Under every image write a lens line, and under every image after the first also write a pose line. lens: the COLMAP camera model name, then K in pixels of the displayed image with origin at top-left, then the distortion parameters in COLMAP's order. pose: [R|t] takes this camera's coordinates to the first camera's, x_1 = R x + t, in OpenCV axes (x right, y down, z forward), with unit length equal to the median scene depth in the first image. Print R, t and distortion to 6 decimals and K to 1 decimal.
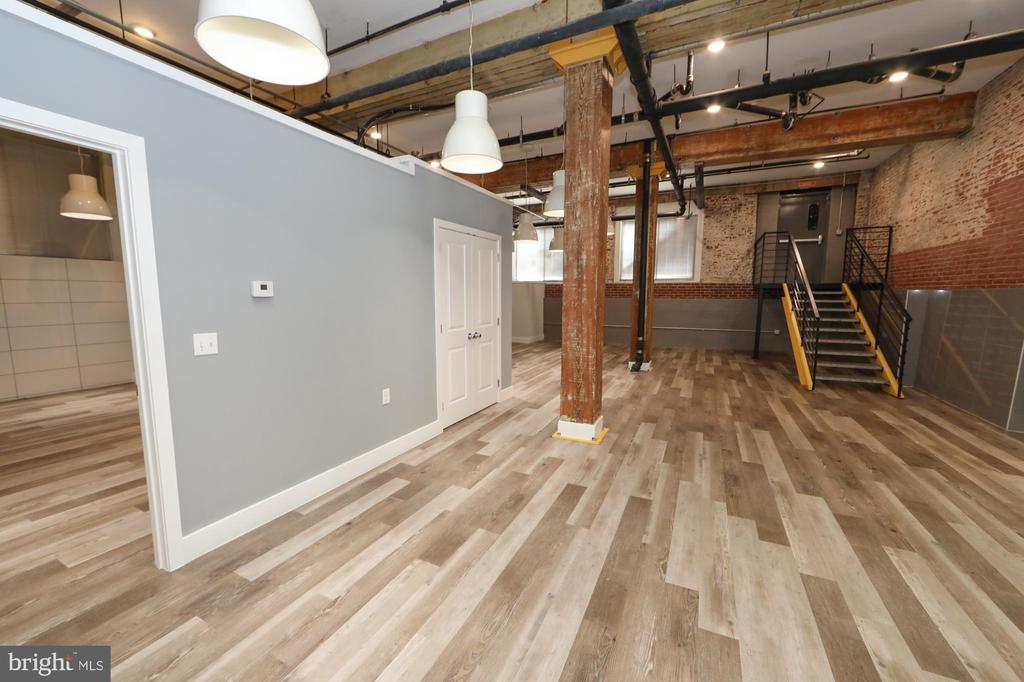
lens RADIAL K [[402.5, 0, 504.9], [0, 402.5, 344.0], [0, 0, 1]] dist [-0.013675, 0.003218]
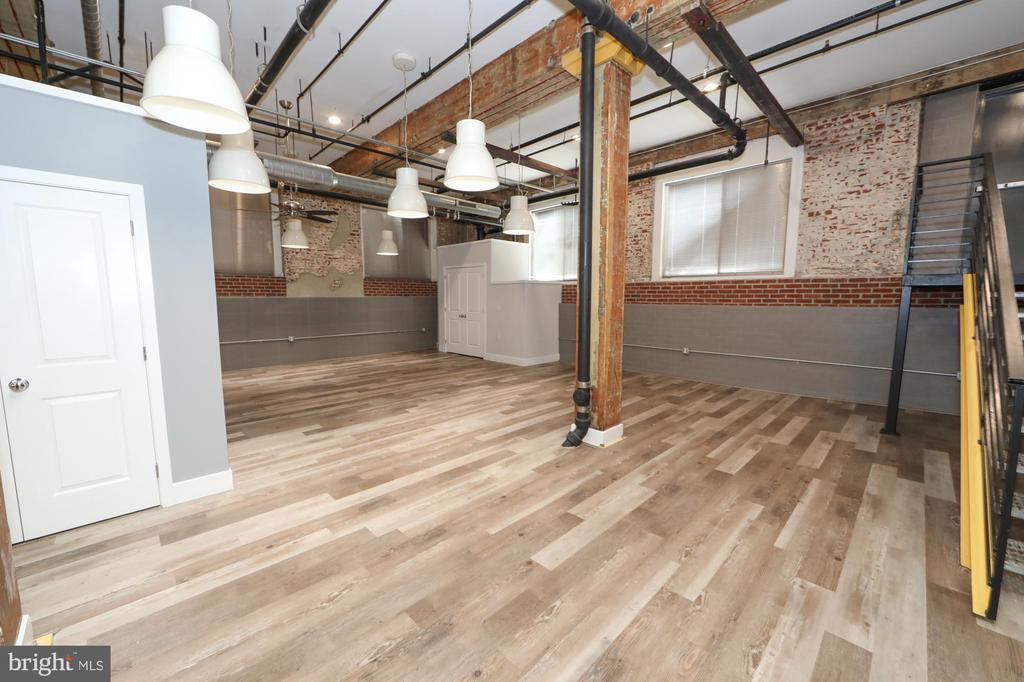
lens RADIAL K [[402.5, 0, 505.5], [0, 402.5, 344.1], [0, 0, 1]] dist [-0.013675, 0.003218]
pose [[0.943157, 0.035997, -0.330392, 0.605186], [-0.039432, 0.999215, -0.003697, -0.086787], [0.330000, 0.016514, 0.943836, 0.696413]]
